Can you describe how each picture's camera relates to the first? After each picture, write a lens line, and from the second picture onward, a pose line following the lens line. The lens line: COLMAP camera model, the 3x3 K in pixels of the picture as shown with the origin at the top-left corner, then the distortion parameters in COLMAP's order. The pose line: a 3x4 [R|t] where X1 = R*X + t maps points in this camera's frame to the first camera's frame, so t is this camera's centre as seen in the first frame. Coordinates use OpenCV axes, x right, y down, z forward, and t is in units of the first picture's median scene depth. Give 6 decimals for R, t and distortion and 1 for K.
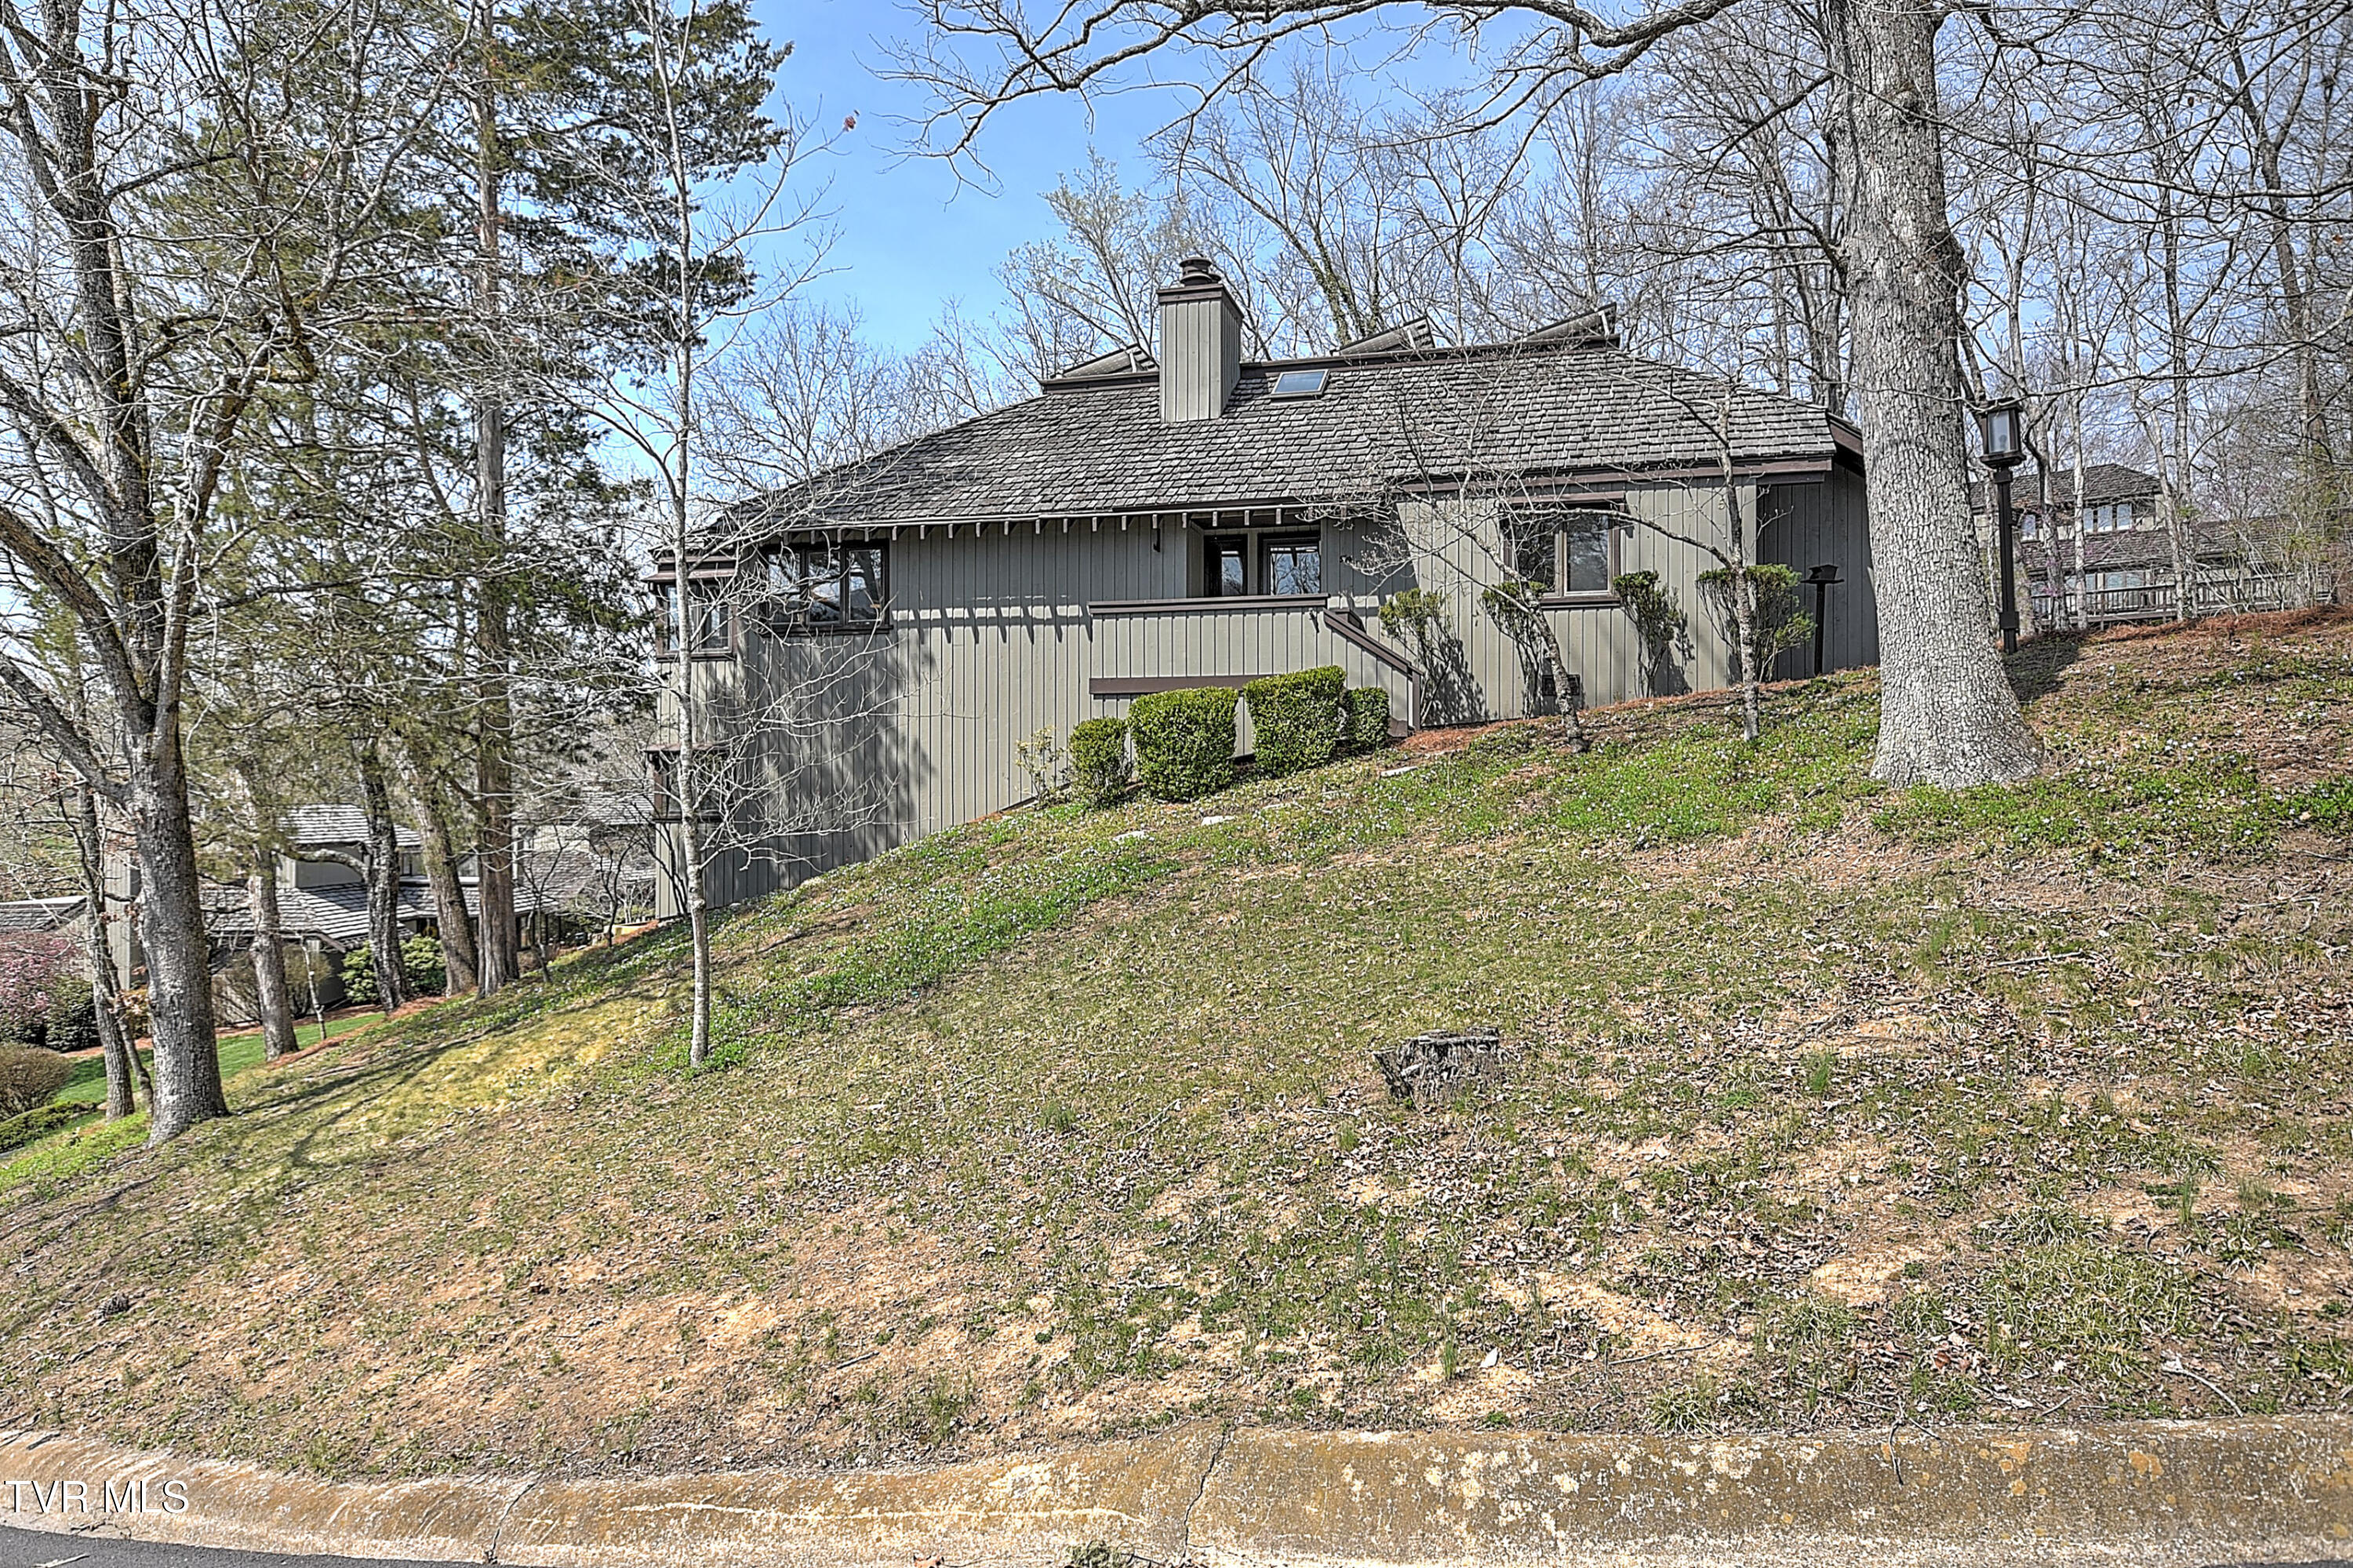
lens RADIAL K [[1566.1, 0, 1180.9], [0, 1566.1, 787.2], [0, 0, 1]] dist [0.018583, 0.008279]
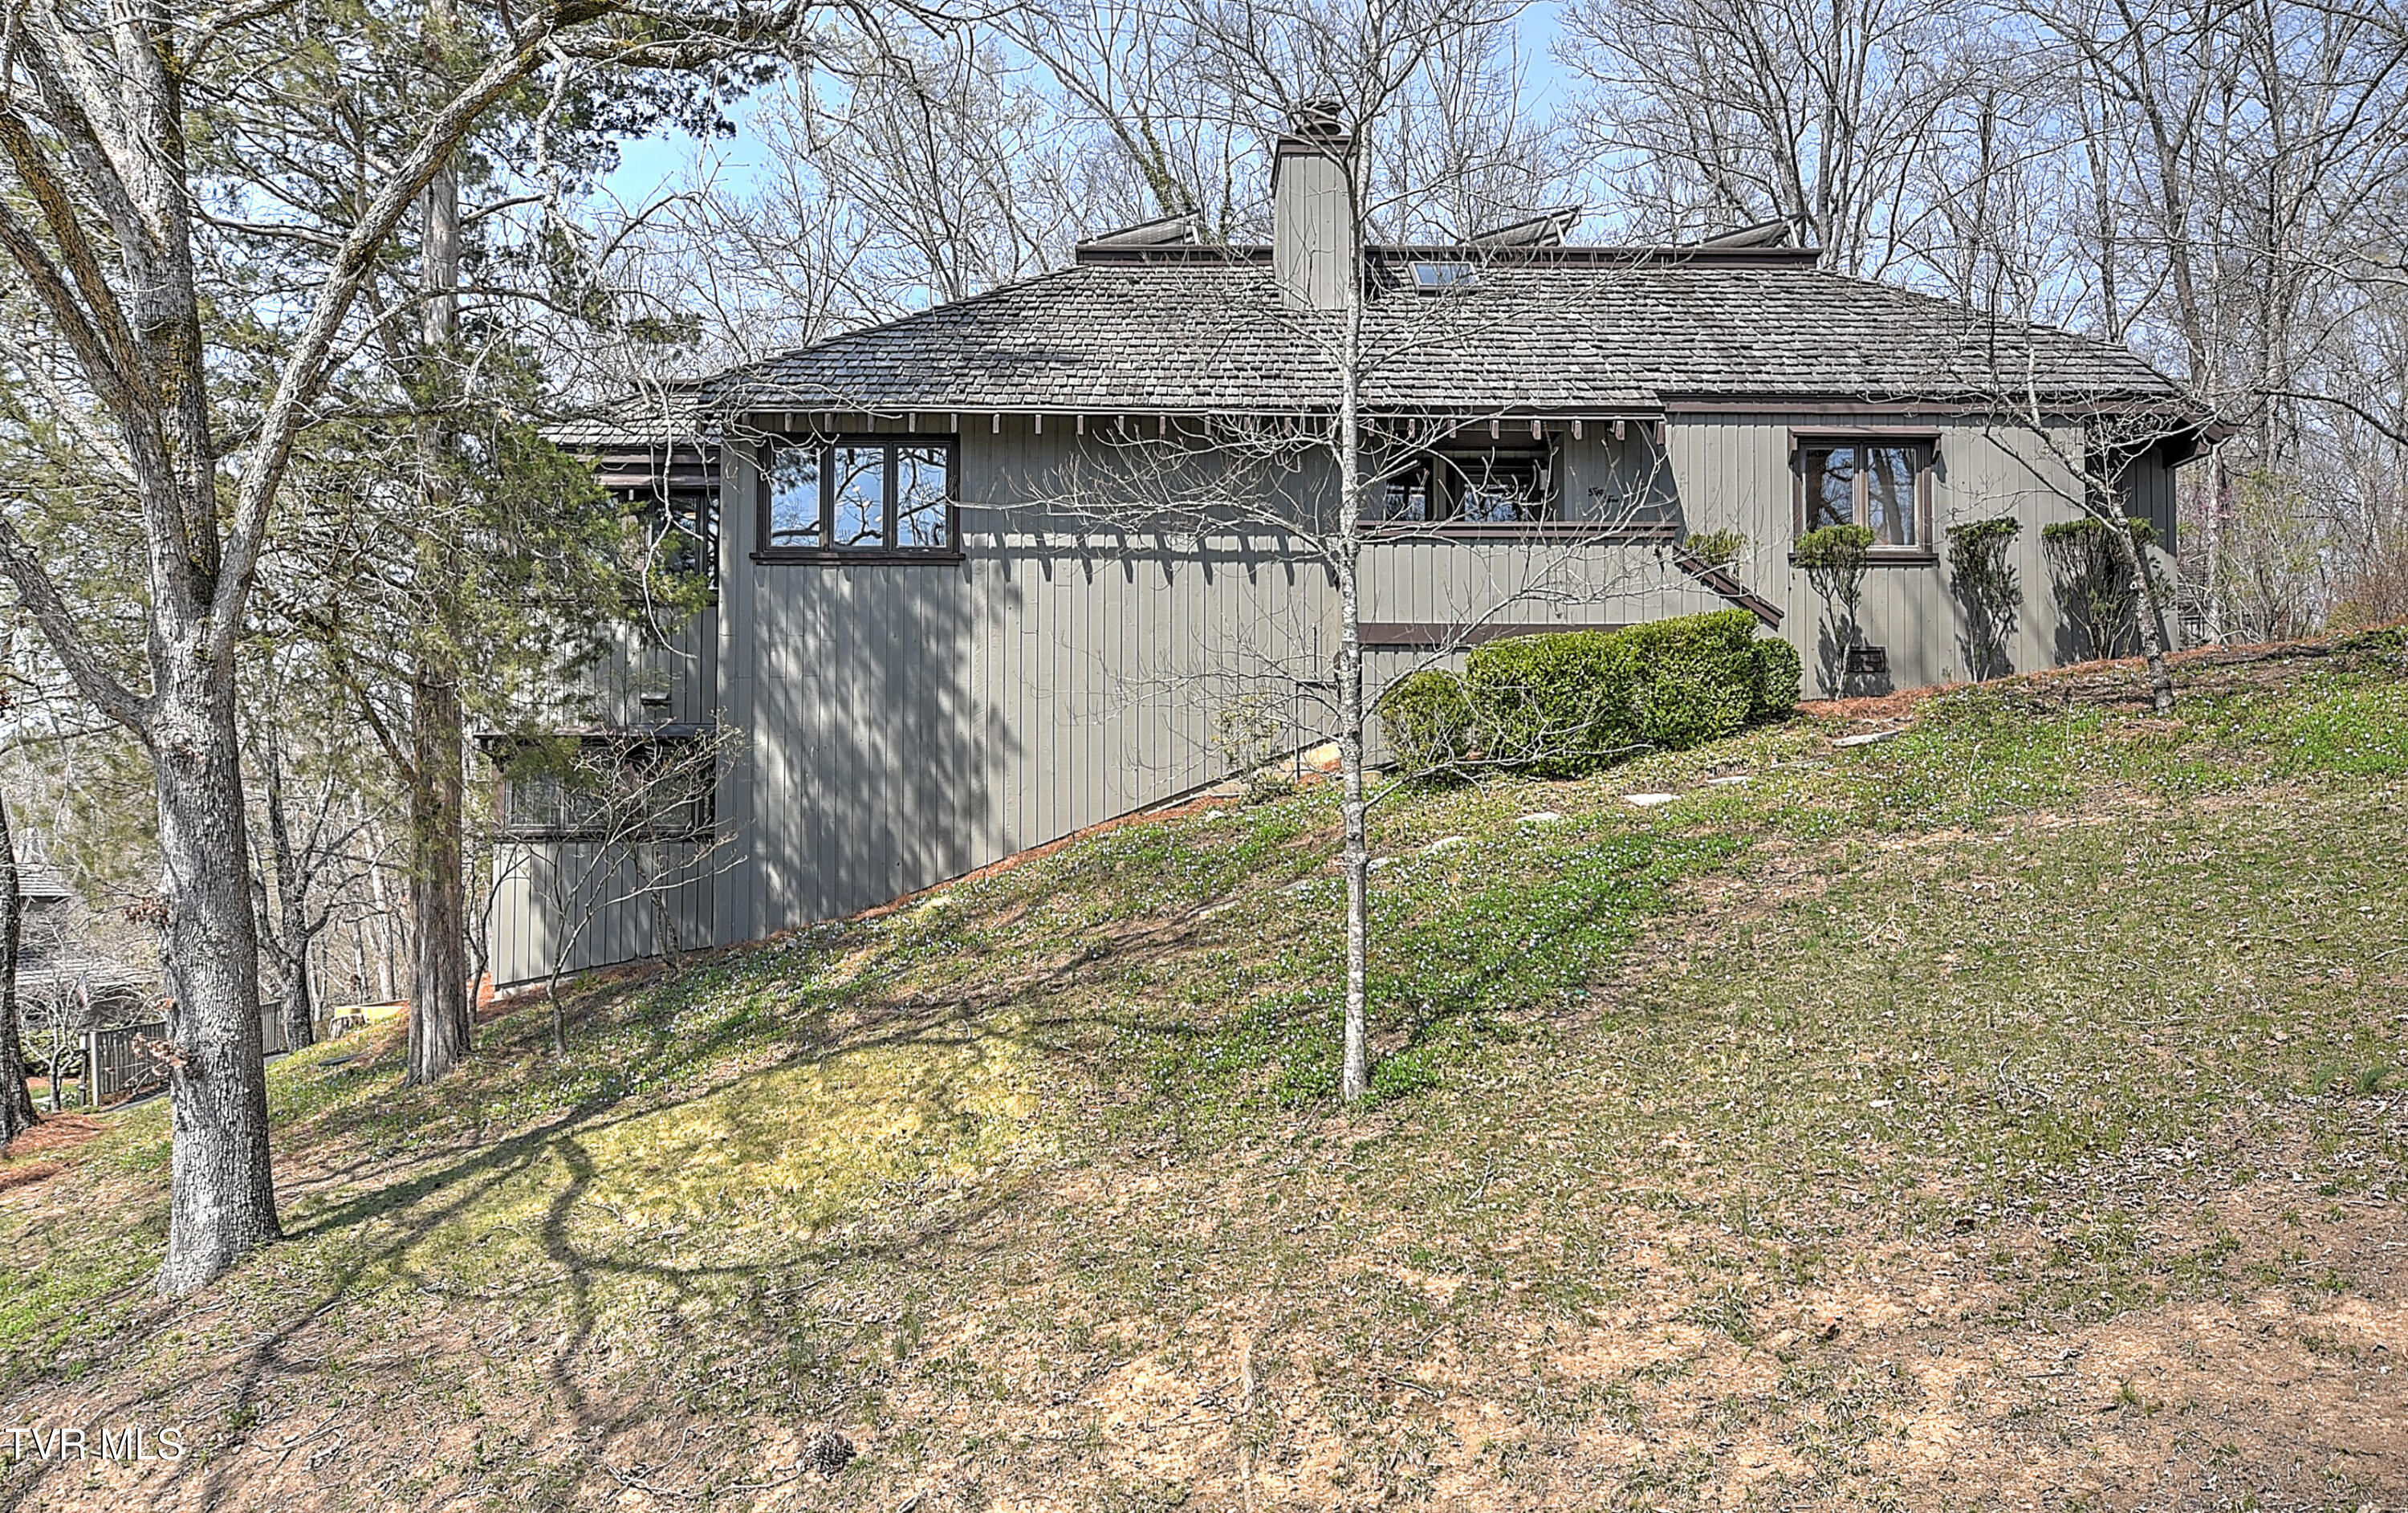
lens RADIAL K [[2005.1, 0, 1194.6], [0, 2005.1, 793.0], [0, 0, 1]] dist [0.031397, 0.007382]
pose [[0.960817, 0.017861, 0.276609, -0.358037], [-0.007260, 0.999201, -0.039304, 0.045185], [-0.277090, 0.035756, 0.960179, 0.094775]]
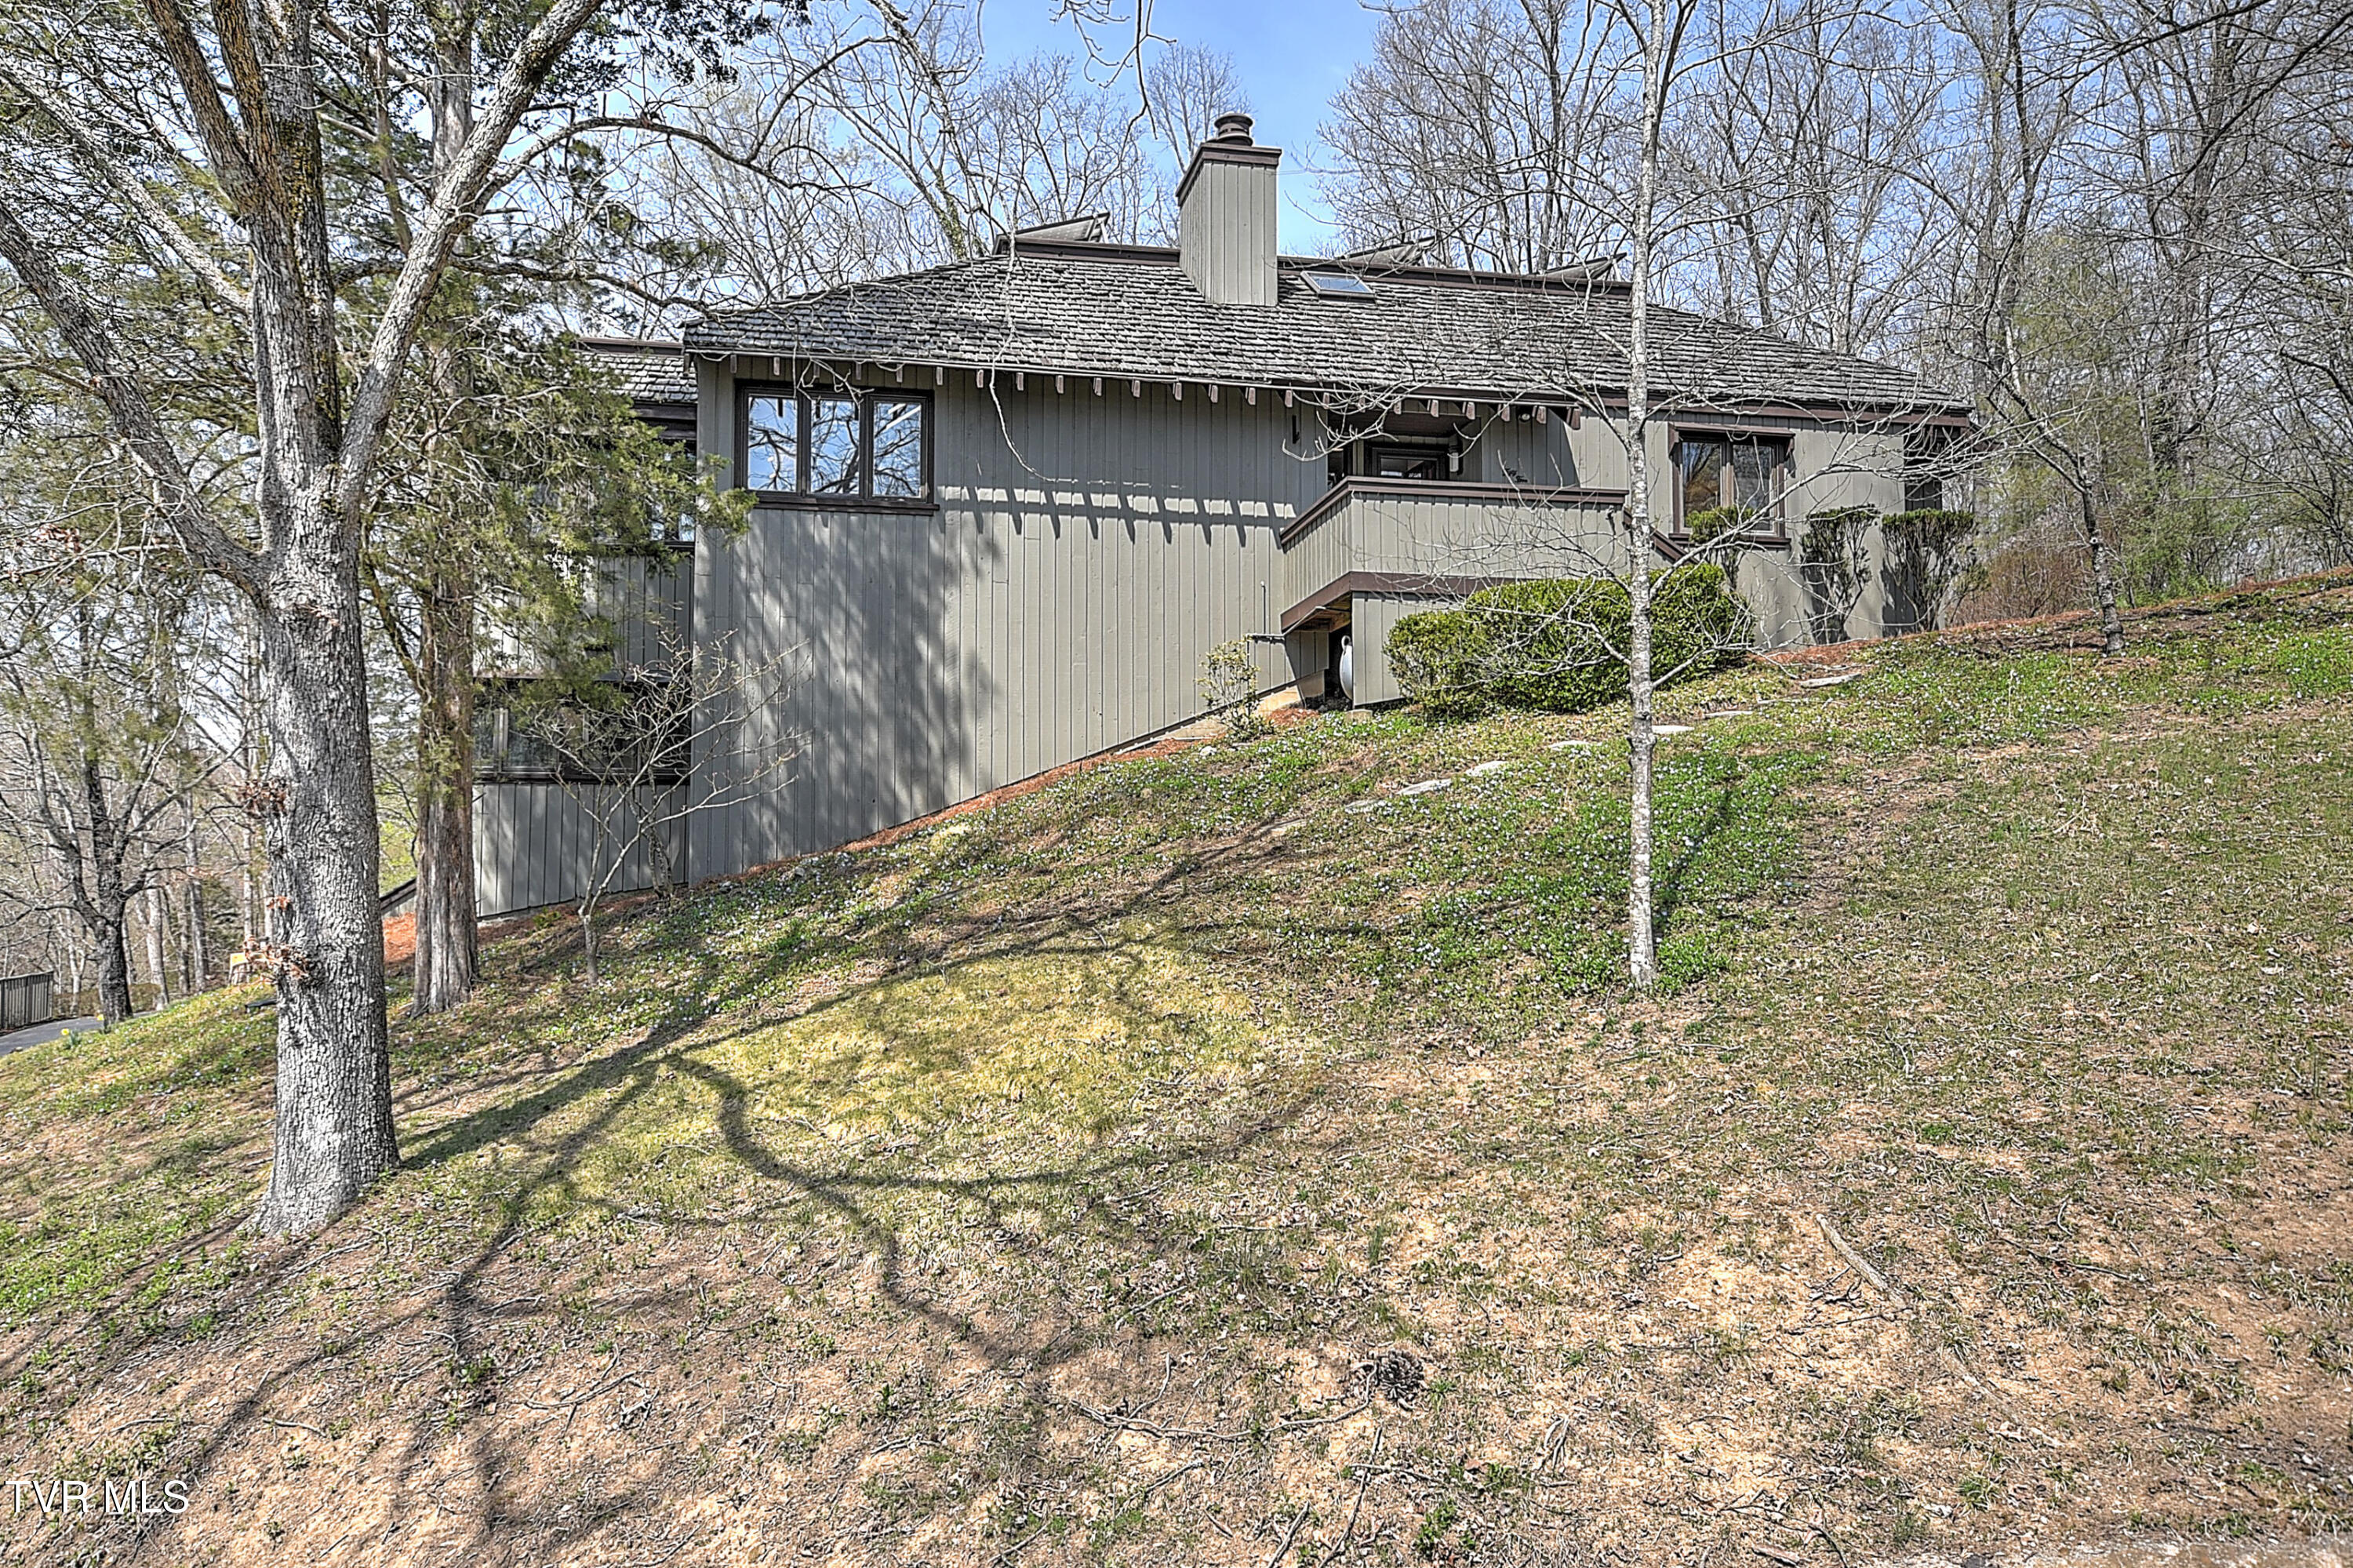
lens RADIAL K [[1671.0, 0, 1167.5], [0, 1671.0, 779.9], [0, 0, 1]] dist [0.038979, 0.004927]
pose [[0.895497, 0.029996, 0.444056, -0.468248], [-0.007978, 0.998648, -0.051369, 0.073889], [-0.444997, 0.042458, 0.894525, 0.253247]]
